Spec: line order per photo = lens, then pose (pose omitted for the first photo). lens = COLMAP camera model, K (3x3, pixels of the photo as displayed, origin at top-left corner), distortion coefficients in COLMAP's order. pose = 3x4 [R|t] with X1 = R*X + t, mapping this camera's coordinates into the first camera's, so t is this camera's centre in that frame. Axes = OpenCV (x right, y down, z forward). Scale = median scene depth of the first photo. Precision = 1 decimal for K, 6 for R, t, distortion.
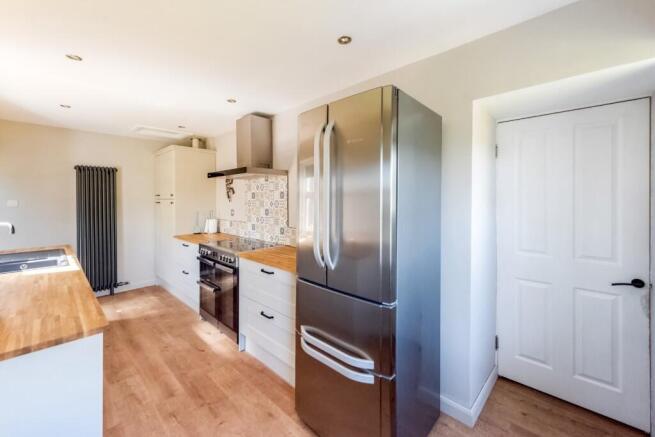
lens RADIAL K [[267.4, 0, 327.3], [0, 267.4, 202.1], [0, 0, 1]] dist [-0.000730, -0.000171]
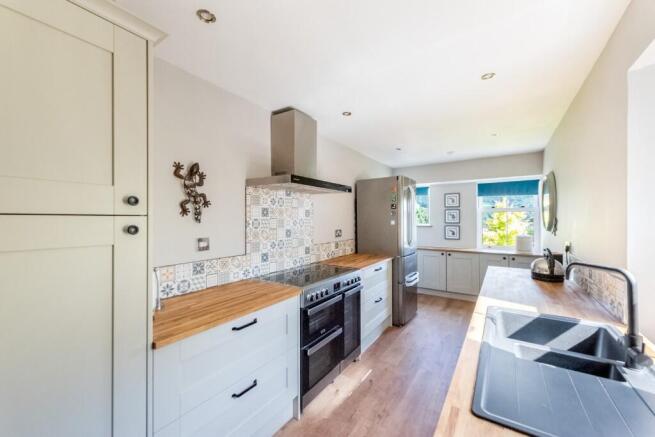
lens RADIAL K [[267.4, 0, 327.3], [0, 267.4, 218.1], [0, 0, 1]] dist [-0.000730, -0.000171]
pose [[-0.183901, 0.001513, 0.982944, -1.076259], [0.007916, 0.999969, -0.000058, -0.008853], [-0.982913, 0.007770, -0.183908, 1.047860]]
